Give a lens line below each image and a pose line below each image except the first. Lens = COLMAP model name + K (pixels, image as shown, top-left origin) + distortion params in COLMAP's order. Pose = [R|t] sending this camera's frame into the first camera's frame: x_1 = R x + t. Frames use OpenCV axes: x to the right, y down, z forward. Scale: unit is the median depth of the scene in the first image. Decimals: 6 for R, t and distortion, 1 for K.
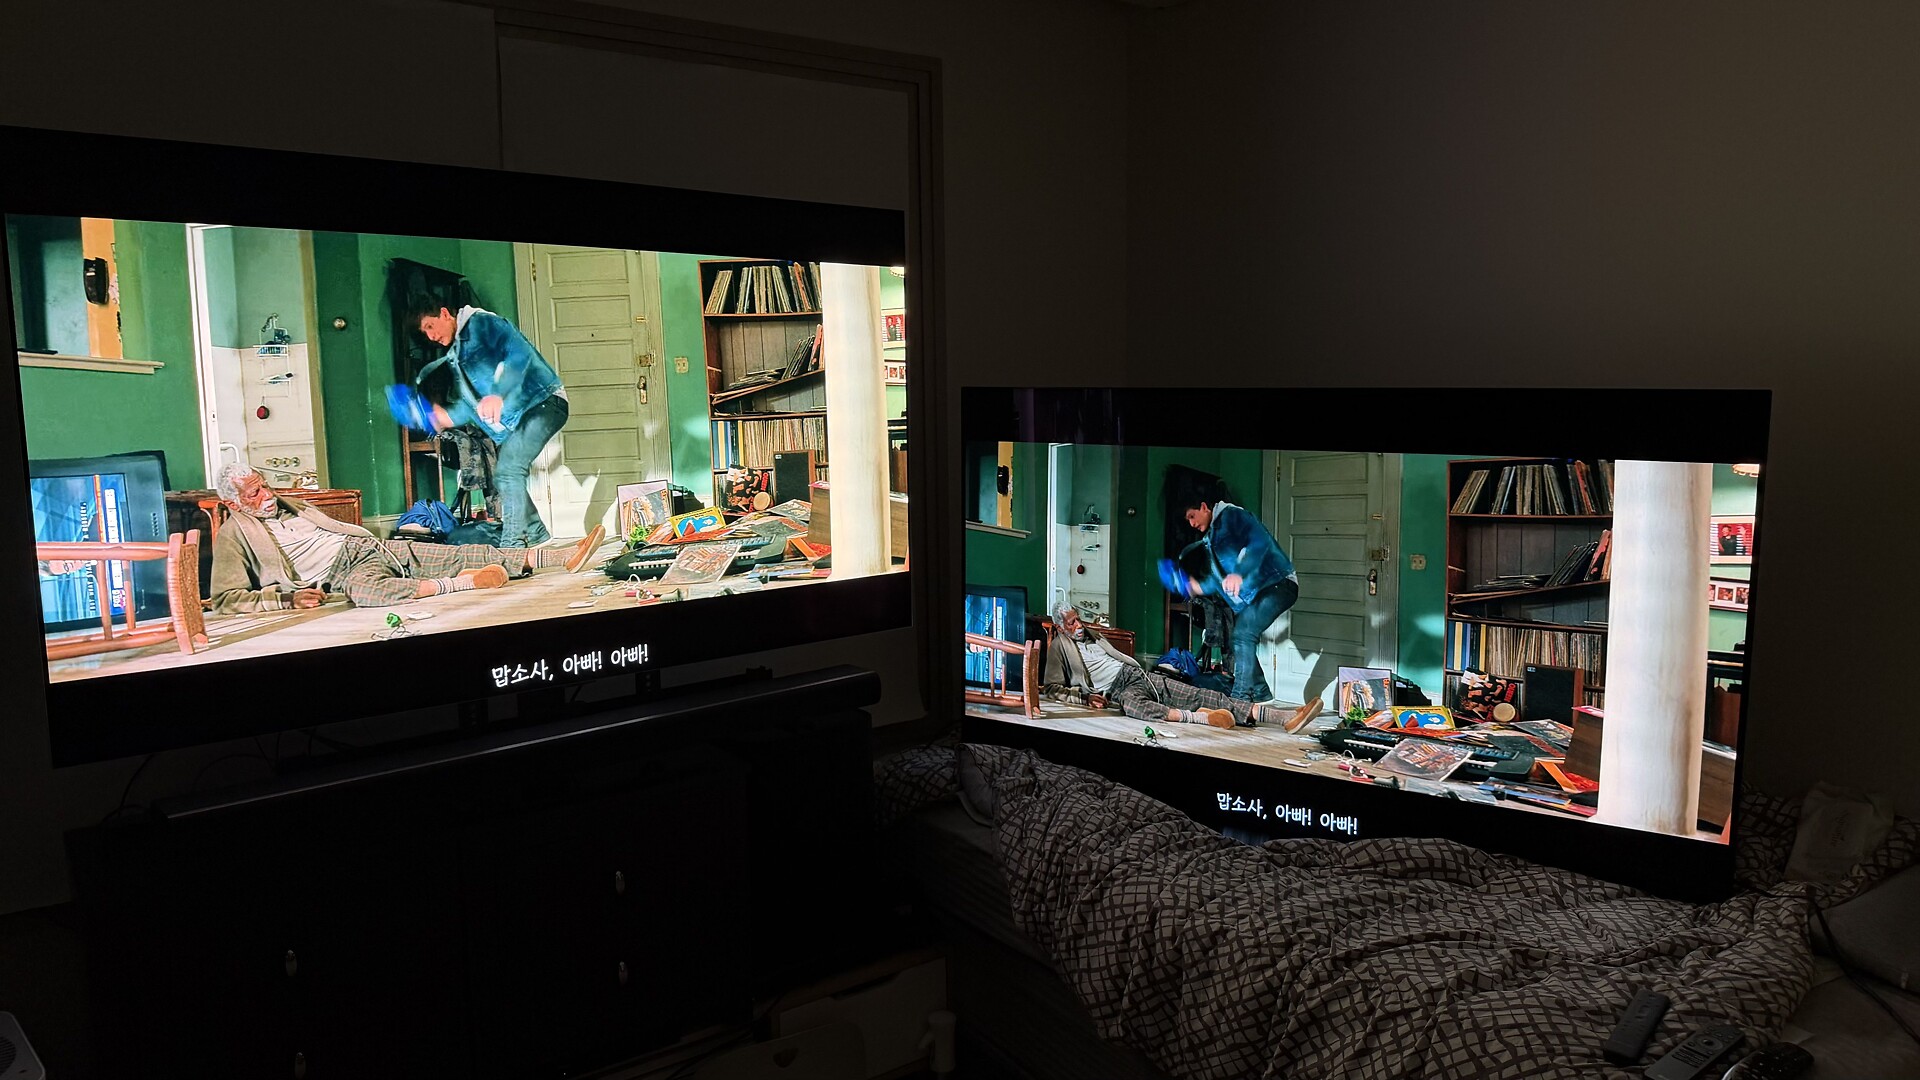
lens RADIAL K [[1389.7, 0, 943.3], [0, 1389.7, 546.3], [0, 0, 1]] dist [-0.028638, -0.001039]
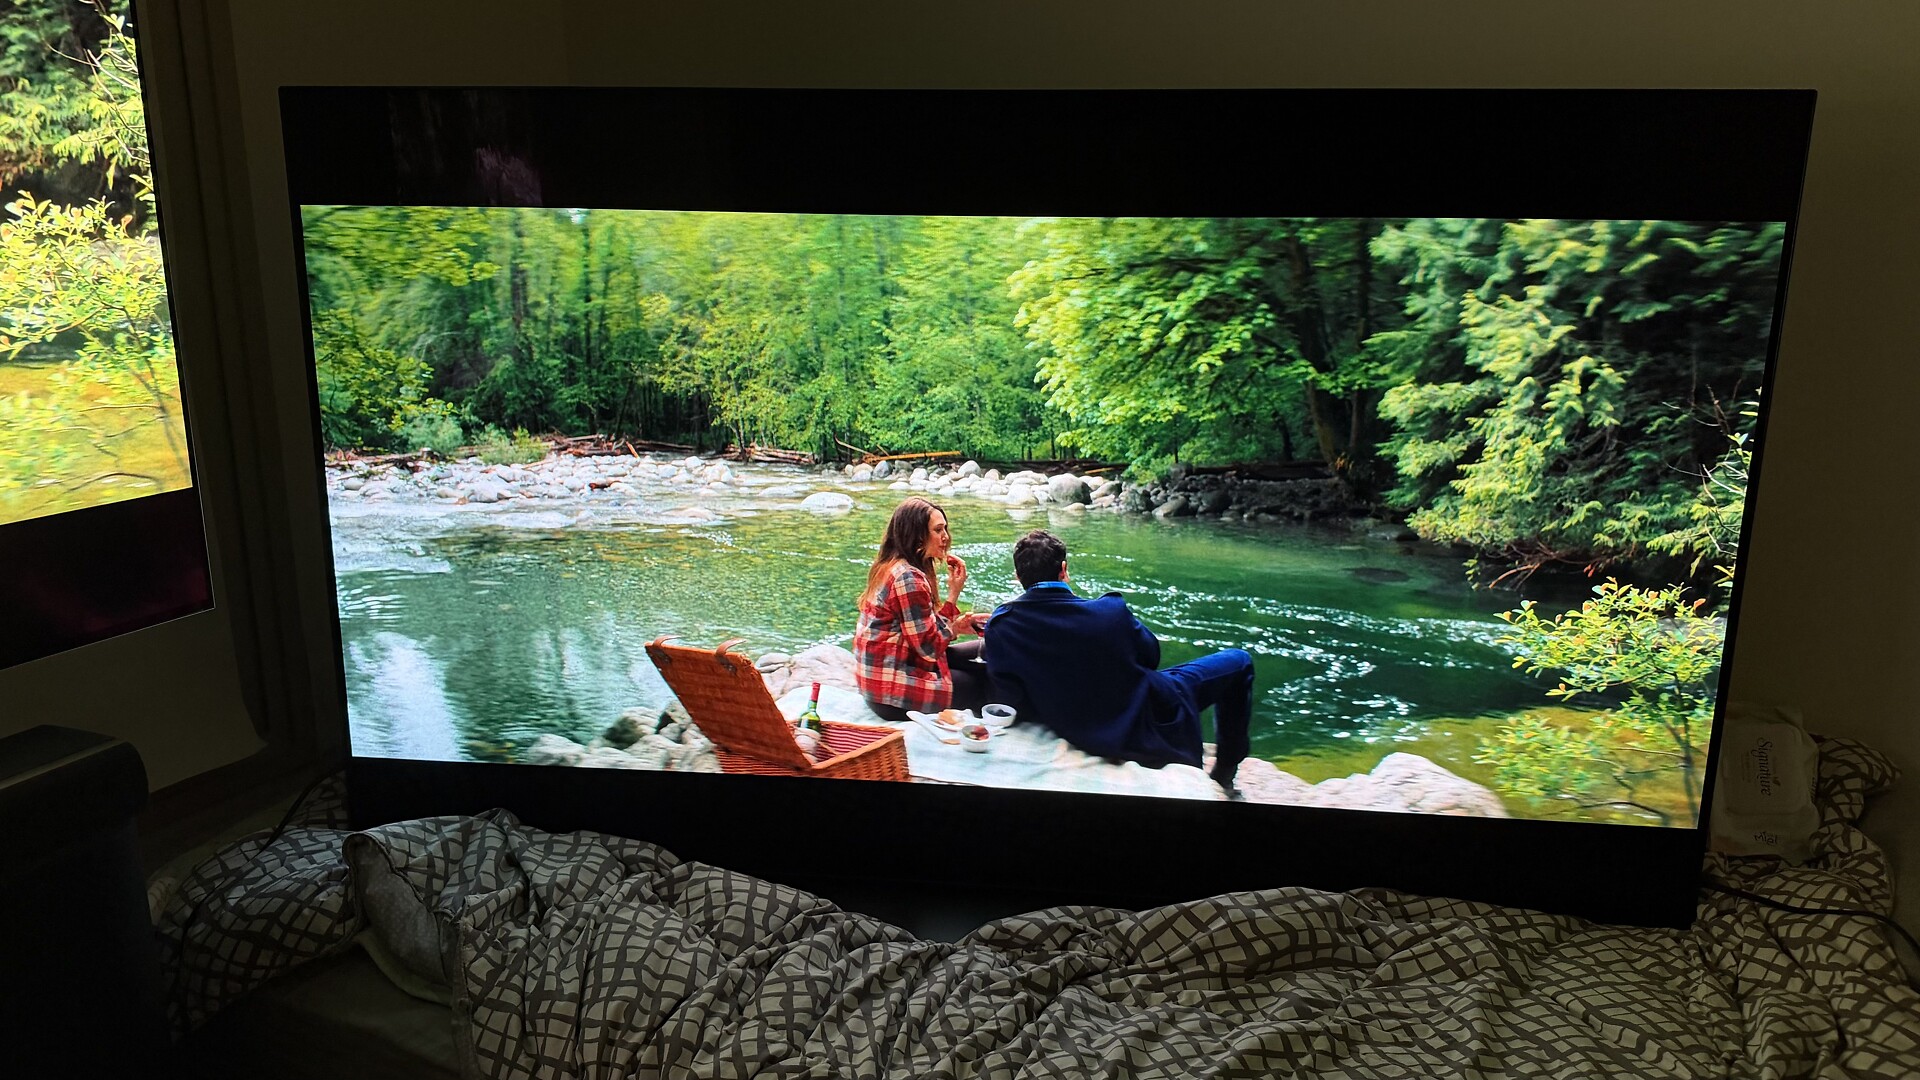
lens RADIAL K [[1389.7, 0, 958.4], [0, 1389.7, 536.1], [0, 0, 1]] dist [-0.028638, -0.001039]
pose [[0.891834, -0.084579, 0.444386, -0.005743], [0.040386, 0.993329, 0.108007, -0.000654], [-0.450556, -0.078377, 0.889301, 0.561459]]
